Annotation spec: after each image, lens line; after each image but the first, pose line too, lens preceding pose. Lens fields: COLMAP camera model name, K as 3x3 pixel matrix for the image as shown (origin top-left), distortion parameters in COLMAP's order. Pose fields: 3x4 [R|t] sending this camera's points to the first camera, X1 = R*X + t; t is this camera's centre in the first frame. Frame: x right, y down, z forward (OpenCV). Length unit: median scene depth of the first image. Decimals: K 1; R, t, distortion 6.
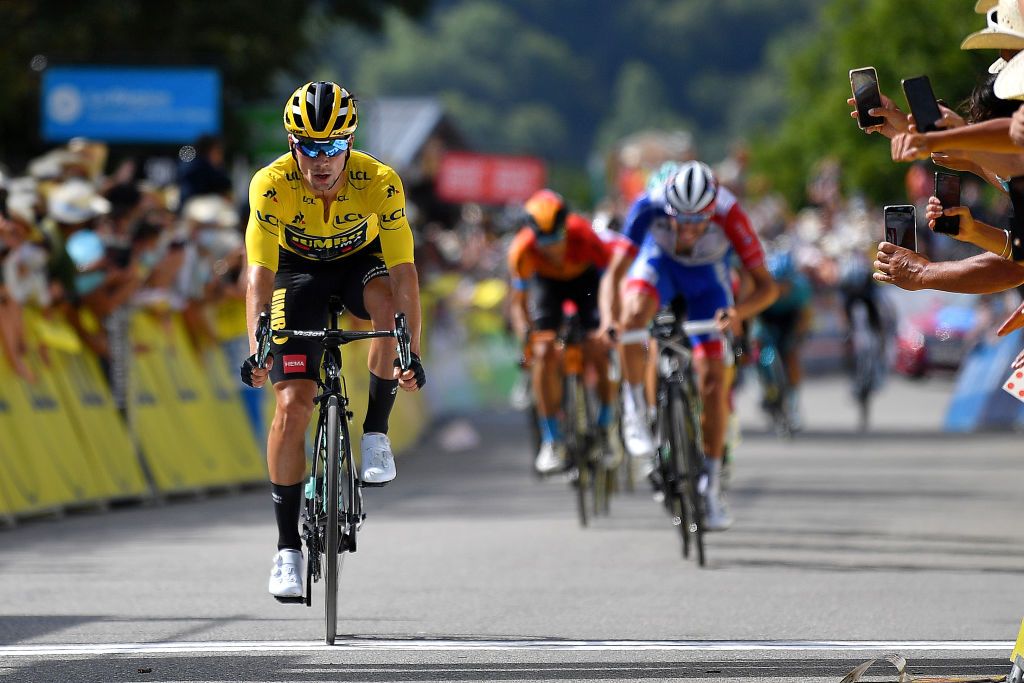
lens RADIAL K [[5911.3, 0, 512.1], [0, 5911.3, 341.6], [0, 0, 1]] dist [0.498744, 0.000000]
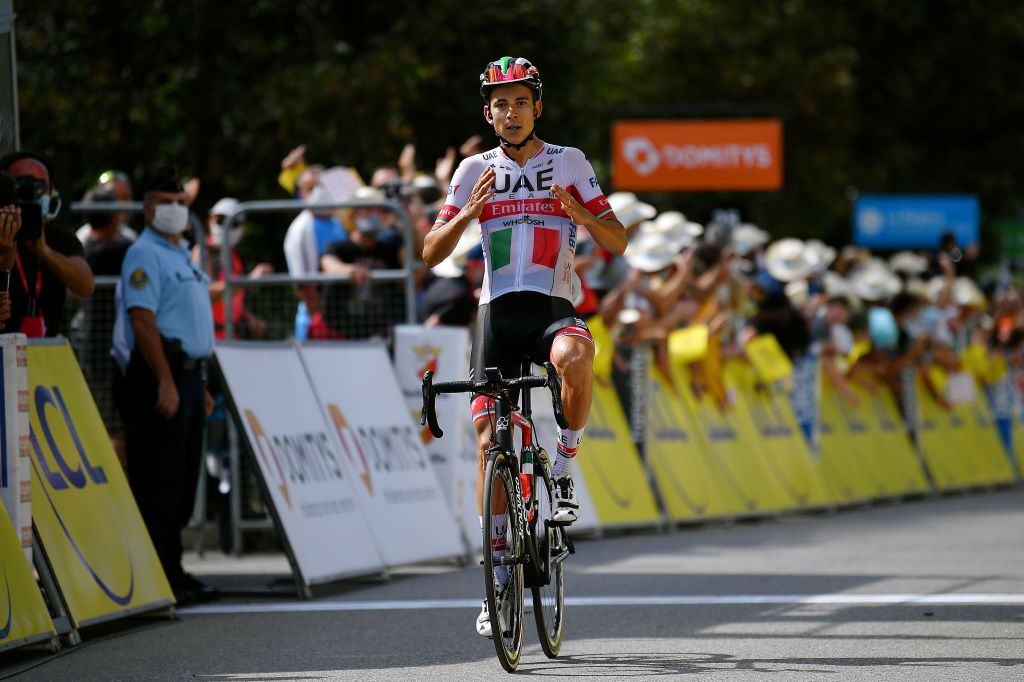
lens RADIAL K [[5911.3, 0, 511.8], [0, 5911.3, 340.3], [0, 0, 1]] dist [0.498744, 0.000000]
pose [[0.996347, -0.001170, -0.085392, -0.039245], [0.000632, 0.999980, -0.006334, -0.001867], [0.085398, 0.006257, 0.996327, -0.447525]]
